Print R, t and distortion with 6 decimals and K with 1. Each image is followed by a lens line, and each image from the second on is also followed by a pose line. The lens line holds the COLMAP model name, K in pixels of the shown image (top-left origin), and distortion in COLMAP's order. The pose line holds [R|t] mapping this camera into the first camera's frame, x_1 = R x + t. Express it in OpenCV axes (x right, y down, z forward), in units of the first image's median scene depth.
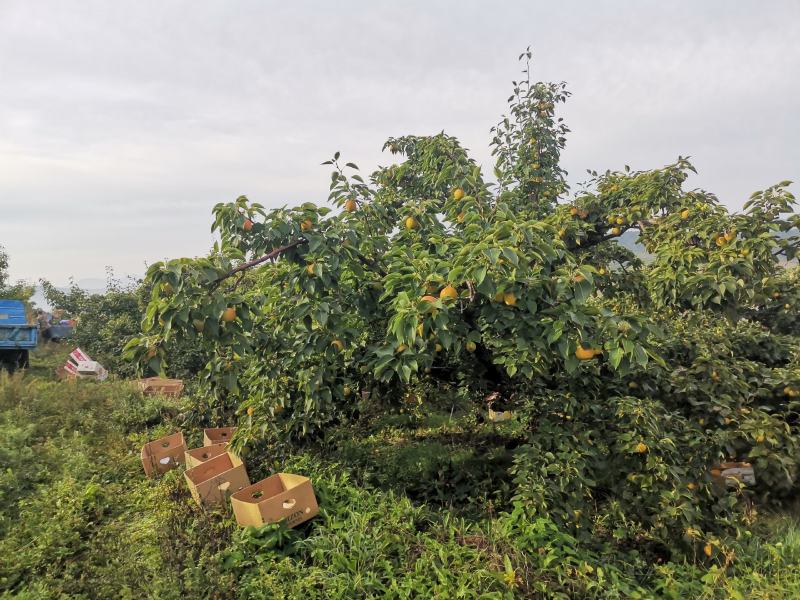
lens RADIAL K [[579.9, 0, 400.0], [0, 579.9, 300.0], [0, 0, 1]] dist [0.047598, -0.084229]
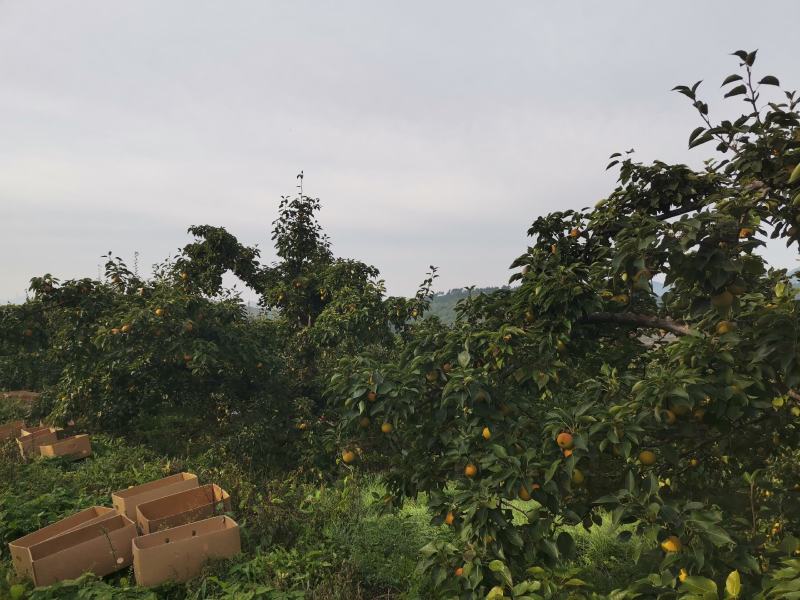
lens RADIAL K [[579.9, 0, 400.0], [0, 579.9, 300.0], [0, 0, 1]] dist [0.047598, -0.084229]
pose [[0.984957, 0.063503, 0.160707, 0.405049], [-0.050590, 0.995247, -0.083209, 0.011592], [-0.165227, 0.073827, 0.983488, -0.782399]]
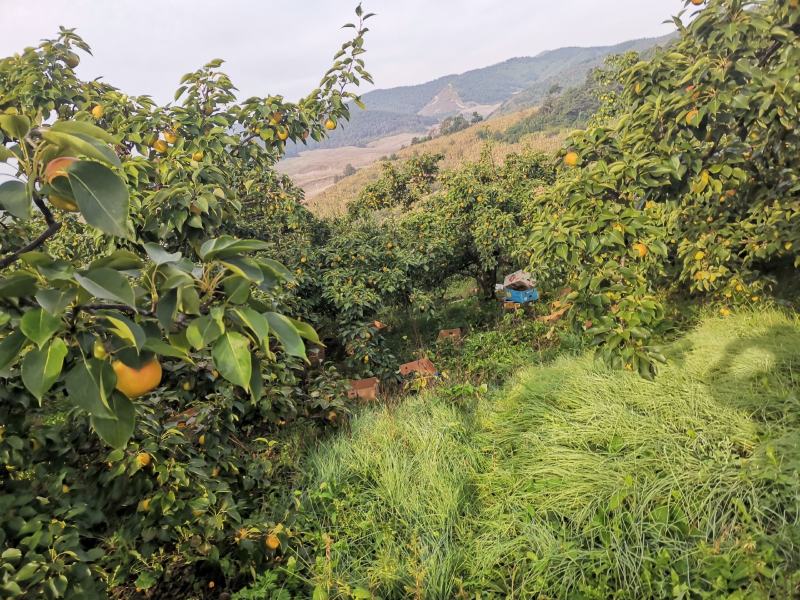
lens RADIAL K [[579.9, 0, 400.0], [0, 579.9, 300.0], [0, 0, 1]] dist [0.047598, -0.084229]
pose [[0.517272, -0.271645, 0.811566, 0.066165], [0.206906, 0.959852, 0.189403, 0.006666], [-0.830433, 0.069945, 0.552710, 0.366298]]
